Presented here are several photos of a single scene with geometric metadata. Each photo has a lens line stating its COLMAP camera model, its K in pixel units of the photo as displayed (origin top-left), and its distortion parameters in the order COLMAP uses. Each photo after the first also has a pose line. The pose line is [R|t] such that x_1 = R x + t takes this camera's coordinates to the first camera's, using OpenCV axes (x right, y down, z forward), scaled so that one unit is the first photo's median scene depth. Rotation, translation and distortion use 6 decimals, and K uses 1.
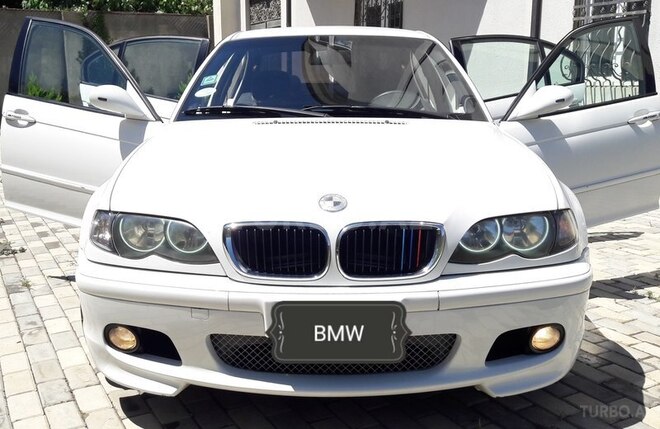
lens RADIAL K [[612.8, 0, 330.0], [0, 612.8, 214.5], [0, 0, 1]] dist [0.003850, -0.001898]
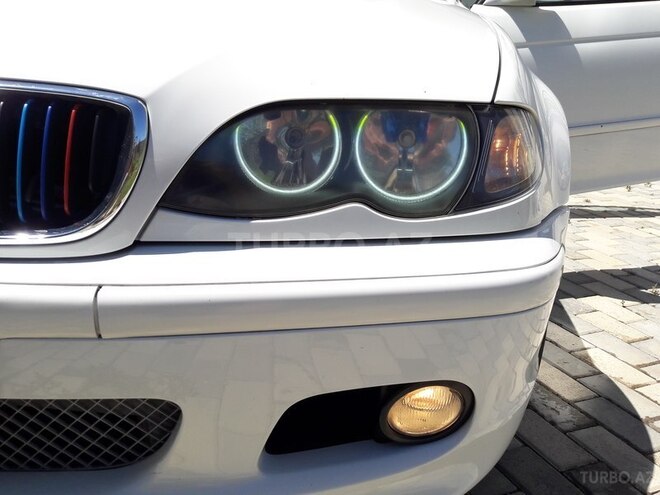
lens RADIAL K [[604.6, 0, 330.0], [0, 604.6, 247.5], [0, 0, 1]] dist [-0.004231, 0.001516]
pose [[0.996490, 0.076424, -0.034169, 0.227739], [-0.071948, 0.990506, 0.117139, 0.037498], [0.042797, -0.114270, 0.992528, 0.470408]]
